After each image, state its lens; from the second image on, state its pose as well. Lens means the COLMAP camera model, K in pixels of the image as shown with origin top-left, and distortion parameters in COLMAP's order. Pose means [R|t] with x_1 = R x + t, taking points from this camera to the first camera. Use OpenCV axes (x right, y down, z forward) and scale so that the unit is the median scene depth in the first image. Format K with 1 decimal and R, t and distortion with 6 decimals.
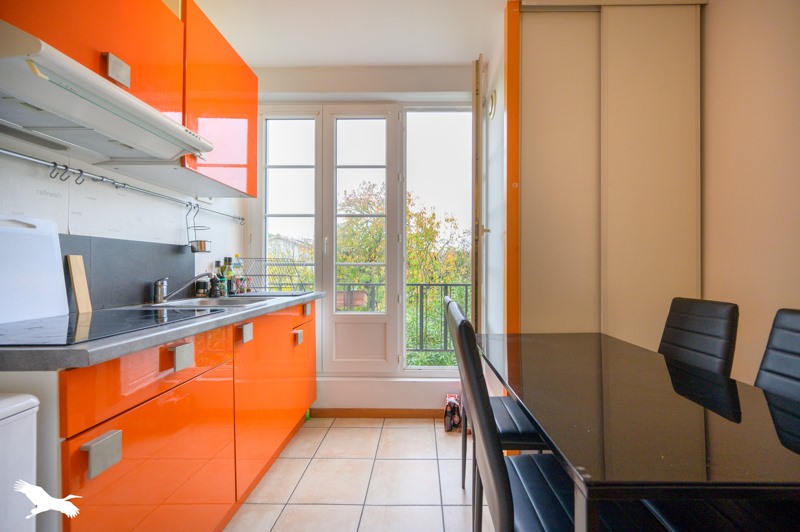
lens RADIAL K [[327.7, 0, 411.2], [0, 327.7, 266.5], [0, 0, 1]] dist [-0.000750, -0.000214]
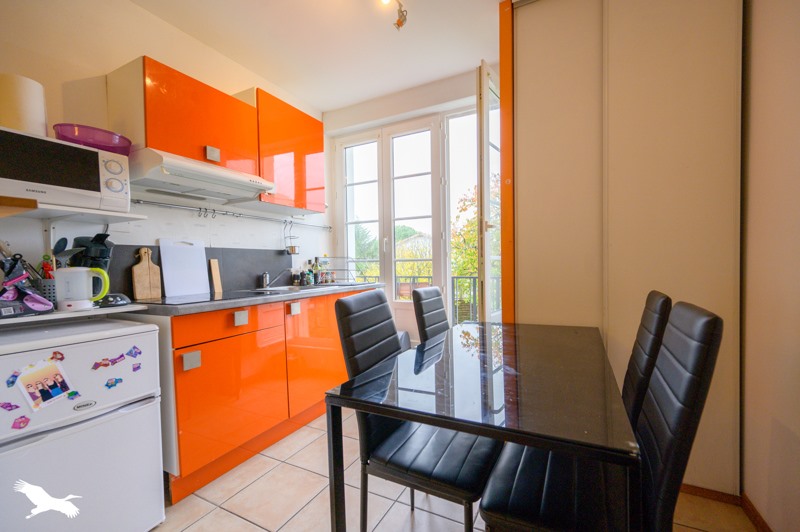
lens RADIAL K [[325.4, 0, 406.9], [0, 325.4, 271.4], [0, 0, 1]] dist [-0.000751, -0.000492]
pose [[0.900438, -0.006060, -0.434941, 0.433928], [0.020568, 0.999378, 0.028655, 0.001133], [0.434497, -0.034748, 0.900003, -0.074663]]
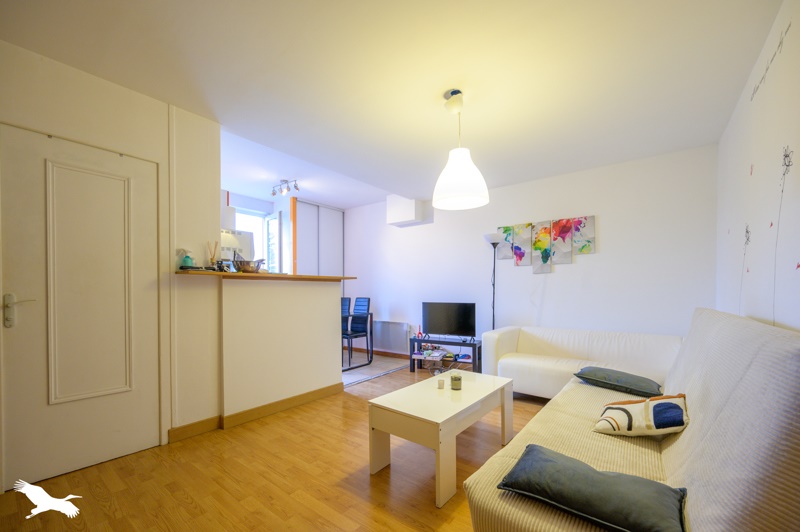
lens RADIAL K [[327.0, 0, 397.9], [0, 327.0, 295.3], [0, 0, 1]] dist [0.000389, -0.000111]
pose [[0.614476, -0.010425, 0.788866, -1.312681], [-0.002250, 0.999885, 0.014966, 0.010154], [-0.788932, -0.010971, 0.614382, -1.390996]]
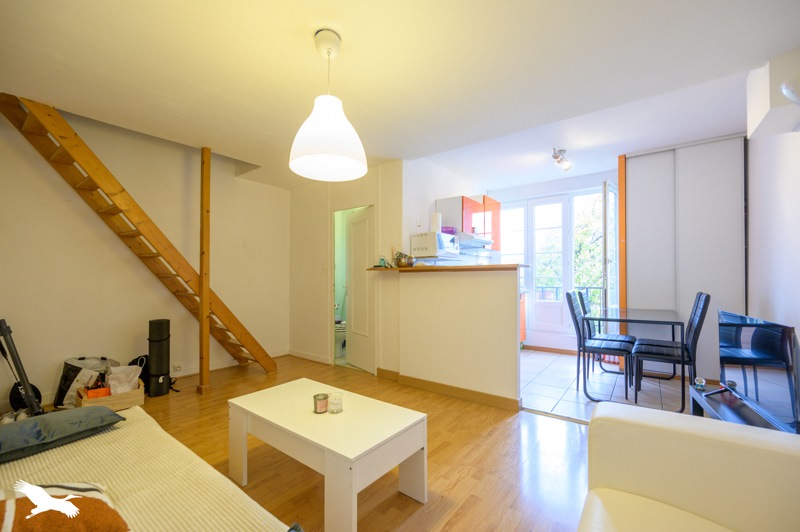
lens RADIAL K [[312.9, 0, 396.6], [0, 312.9, 274.4], [0, 0, 1]] dist [0.001873, 0.000081]
pose [[0.803256, -0.009884, -0.595553, 0.313014], [0.004157, 0.999931, -0.010988, -0.006030], [0.595620, 0.006350, 0.803241, -1.420734]]
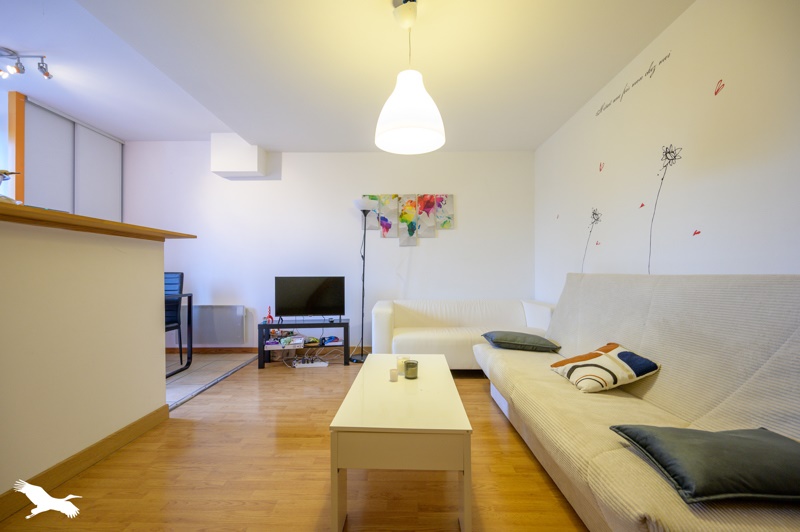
lens RADIAL K [[325.4, 0, 406.9], [0, 325.4, 271.4], [0, 0, 1]] dist [-0.000751, -0.000492]
pose [[0.012419, 0.002983, 0.999918, -1.181641], [-0.003008, 0.999991, -0.002946, 0.064546], [-0.999918, -0.002971, 0.012428, -0.874772]]
